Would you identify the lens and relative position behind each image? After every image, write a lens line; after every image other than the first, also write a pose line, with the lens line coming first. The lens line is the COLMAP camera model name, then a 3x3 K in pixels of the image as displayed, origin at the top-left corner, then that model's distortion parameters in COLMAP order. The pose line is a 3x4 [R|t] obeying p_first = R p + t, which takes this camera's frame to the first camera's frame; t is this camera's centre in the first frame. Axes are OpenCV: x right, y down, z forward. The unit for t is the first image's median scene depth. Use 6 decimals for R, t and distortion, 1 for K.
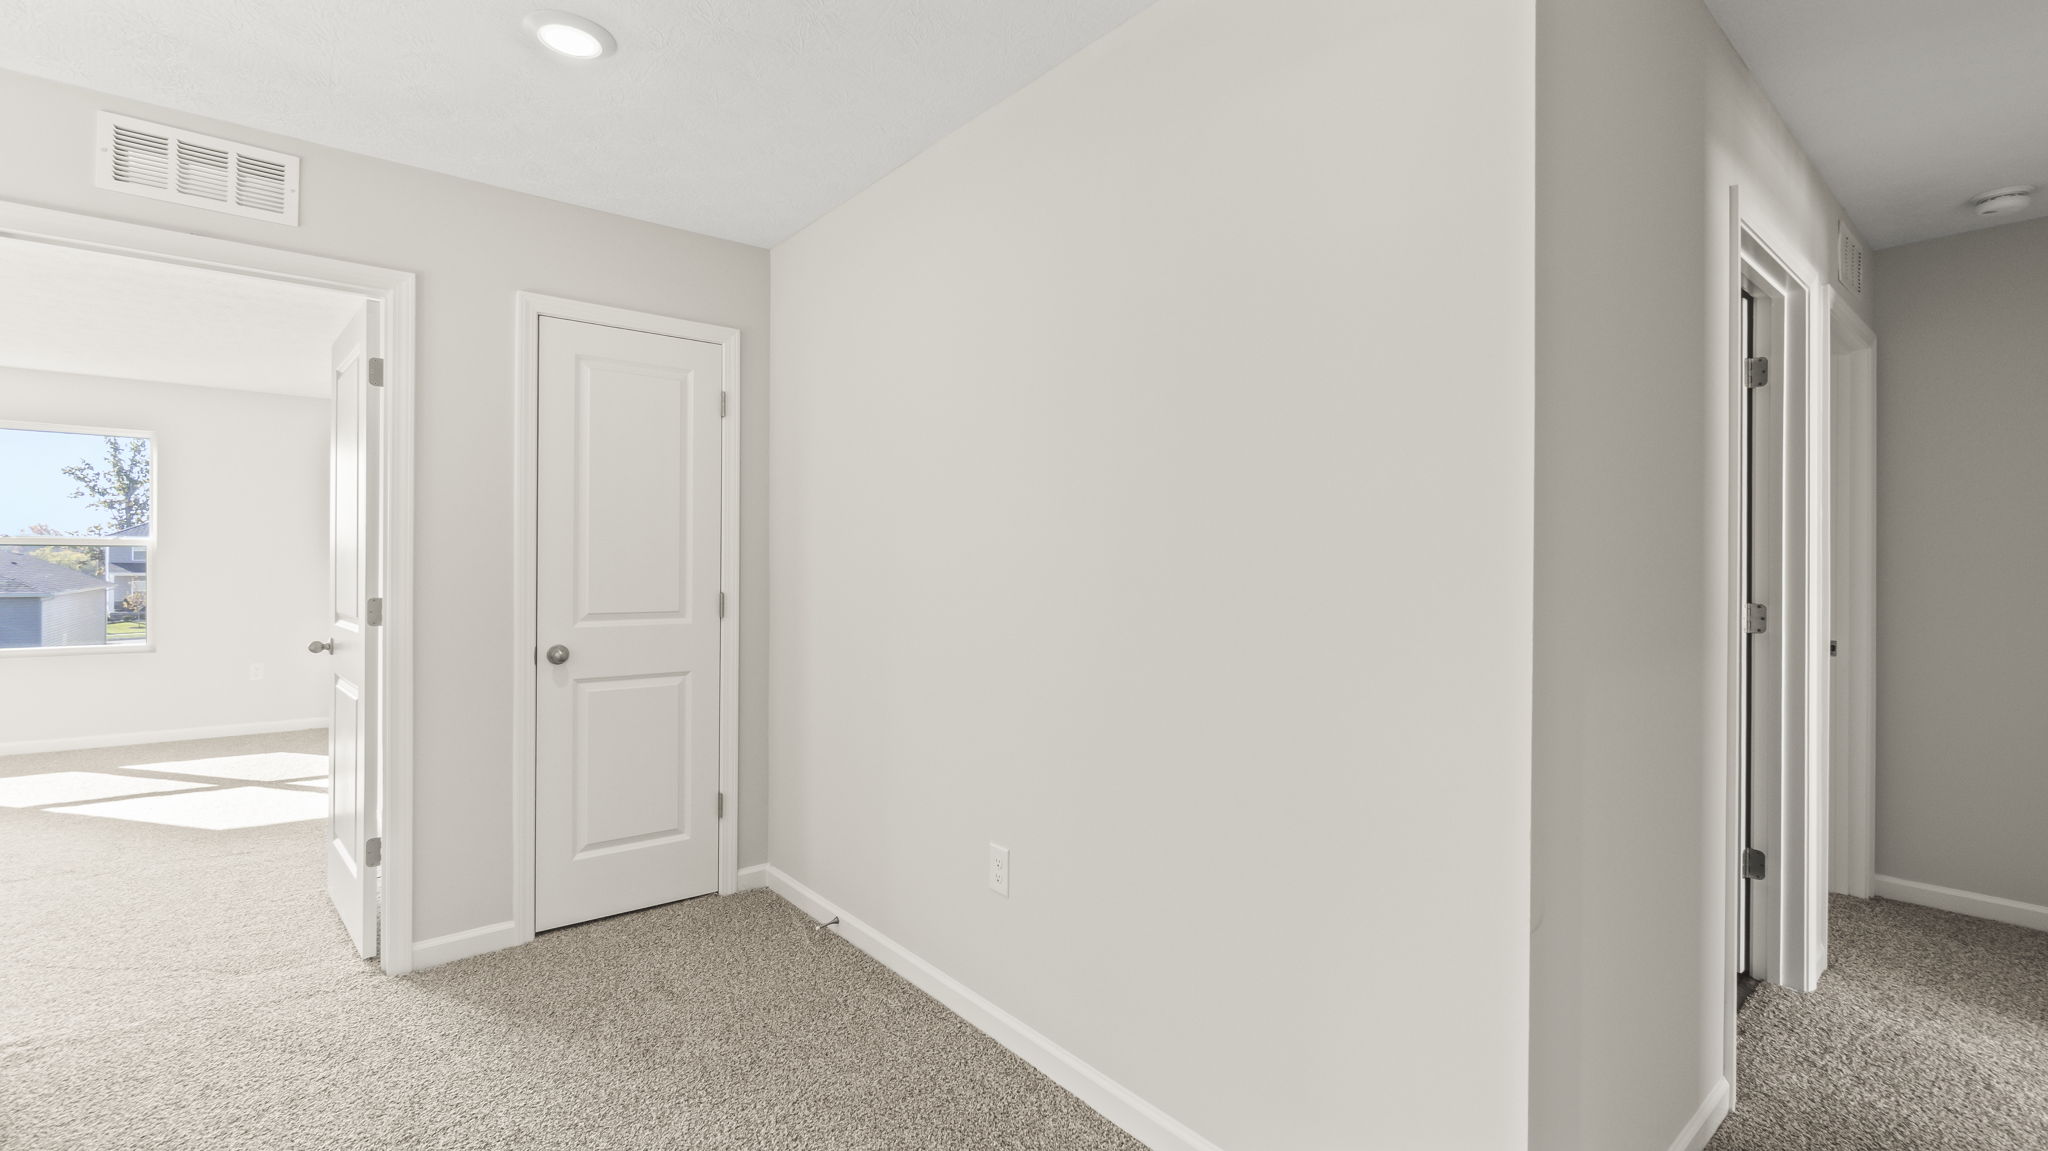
lens RADIAL K [[887.9, 0, 1024.0], [0, 887.9, 575.5], [0, 0, 1]] dist [0.003943, 0.000212]
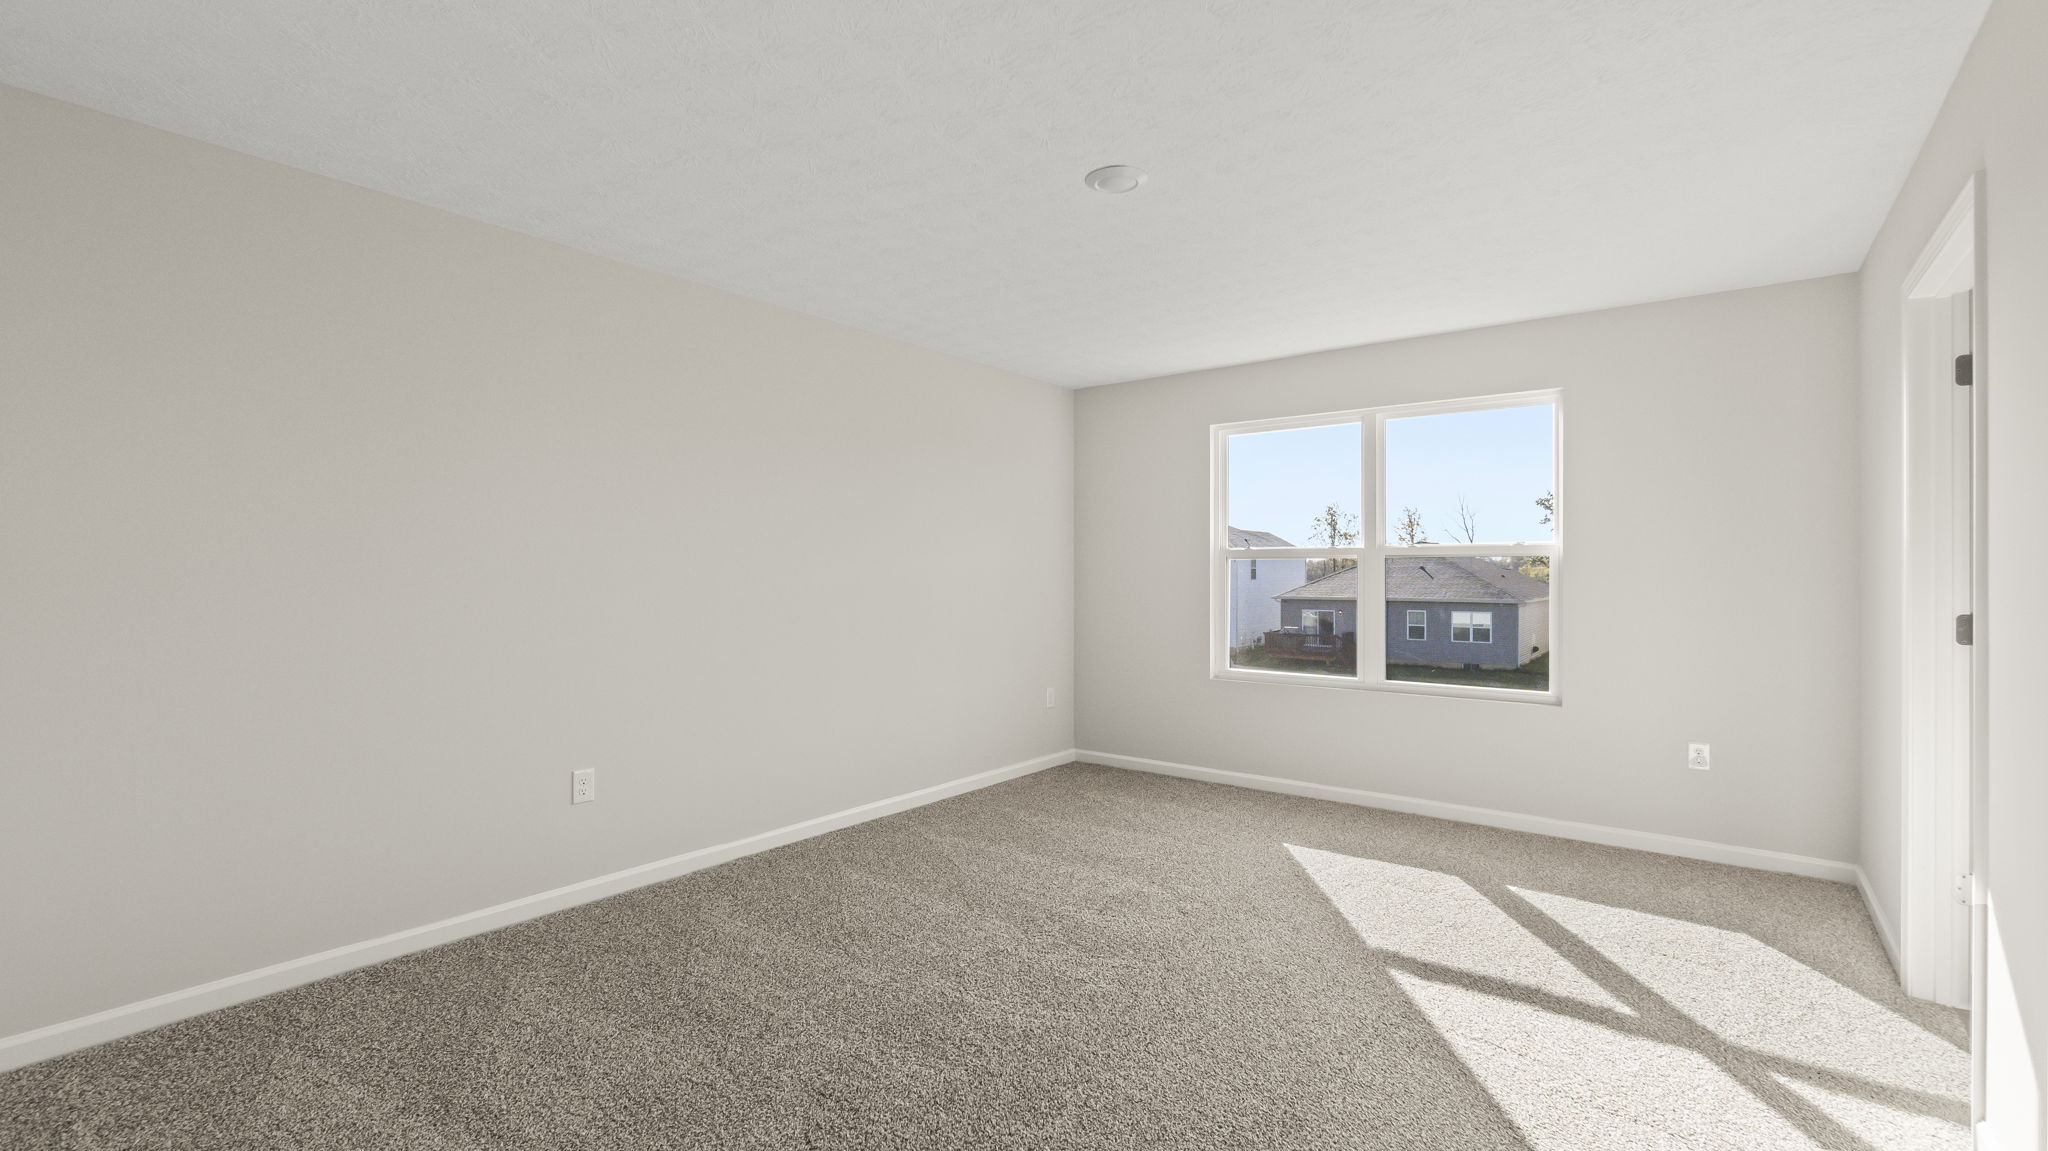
lens RADIAL K [[887.9, 0, 1024.0], [0, 887.9, 575.5], [0, 0, 1]] dist [0.003943, 0.000212]
pose [[0.222245, -0.003455, -0.974985, -0.359158], [-0.009759, 0.999936, -0.005768, -0.007104], [0.974942, 0.010797, 0.222197, 0.401747]]
